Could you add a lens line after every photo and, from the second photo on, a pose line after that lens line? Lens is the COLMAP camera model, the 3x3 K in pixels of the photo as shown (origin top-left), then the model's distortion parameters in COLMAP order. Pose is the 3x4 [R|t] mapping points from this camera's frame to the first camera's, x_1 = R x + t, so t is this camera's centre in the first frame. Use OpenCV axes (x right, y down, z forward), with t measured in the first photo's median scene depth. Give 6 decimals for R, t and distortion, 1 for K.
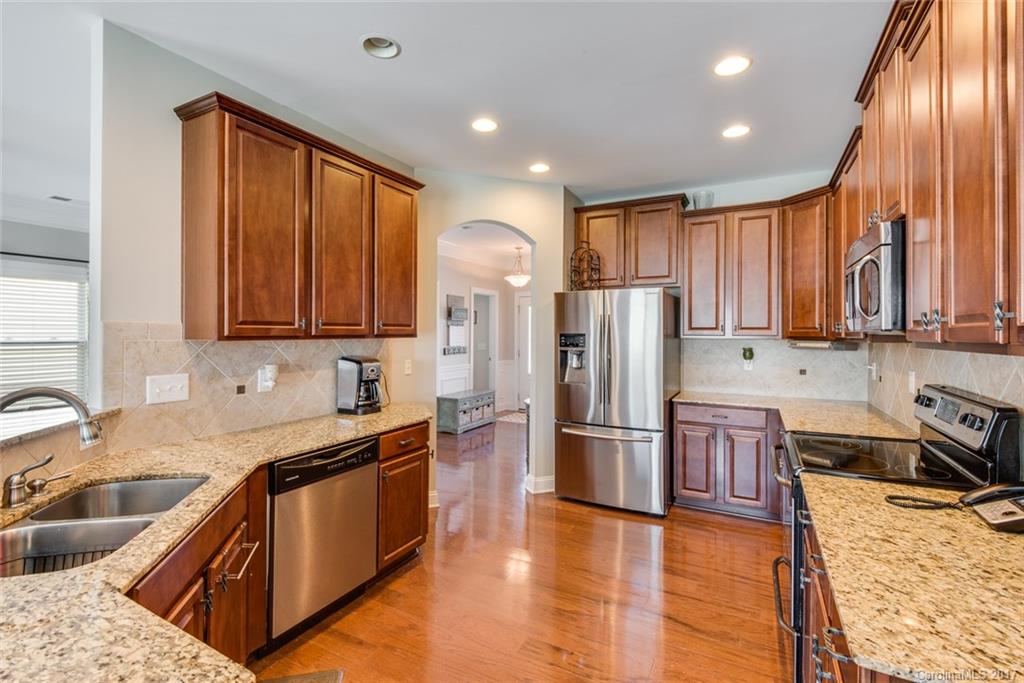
lens RADIAL K [[462.1, 0, 510.1], [0, 462.1, 335.2], [0, 0, 1]] dist [0.004298, -0.005282]
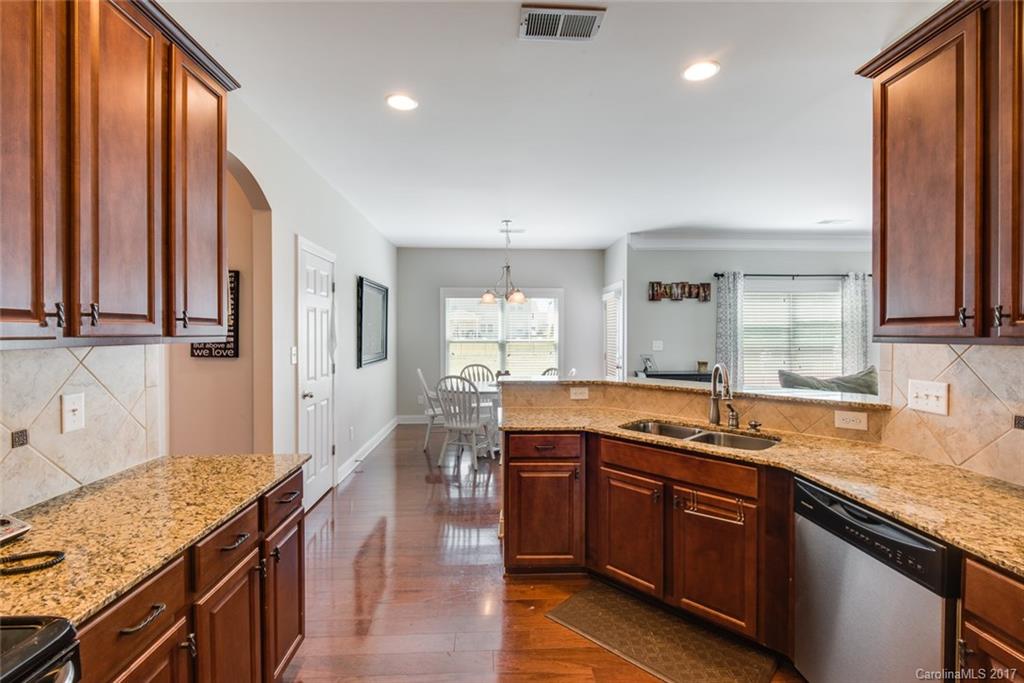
lens RADIAL K [[462.1, 0, 510.1], [0, 462.1, 336.8], [0, 0, 1]] dist [0.004298, -0.005282]
pose [[-0.856240, -0.000967, -0.516577, 0.257763], [-0.006379, 0.999942, 0.008701, -0.000976], [0.516539, 0.010745, -0.856196, 0.867838]]
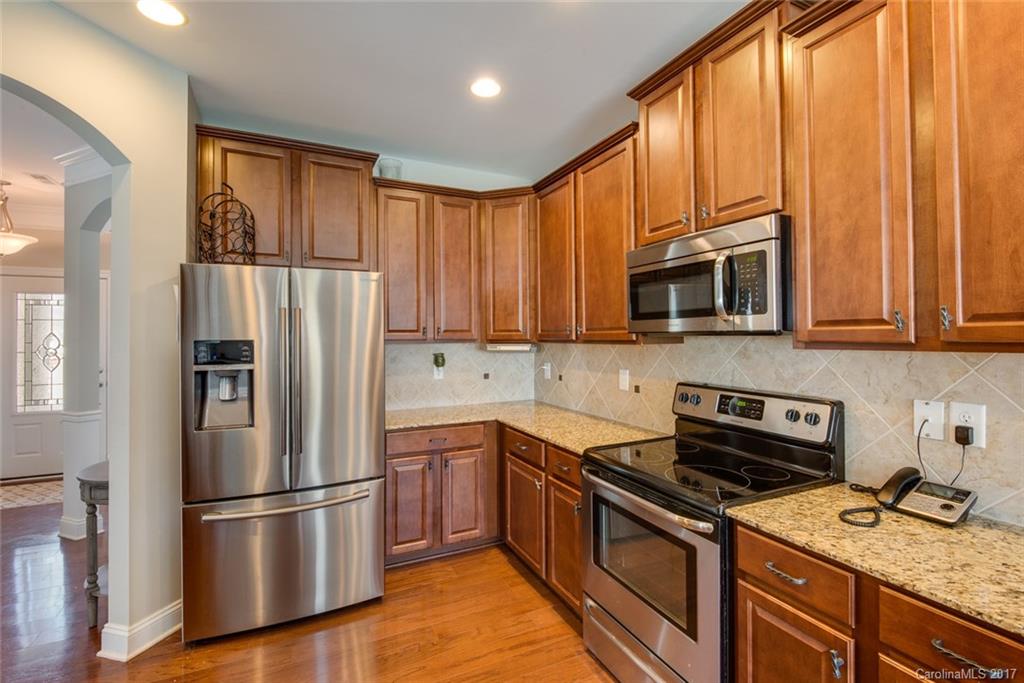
lens RADIAL K [[462.1, 0, 513.7], [0, 462.1, 332.4], [0, 0, 1]] dist [0.004298, -0.005282]
pose [[0.586773, -0.003649, 0.809743, -0.130714], [0.012220, 0.999916, -0.004349, -0.007921], [-0.809659, 0.012447, 0.586768, 0.439267]]
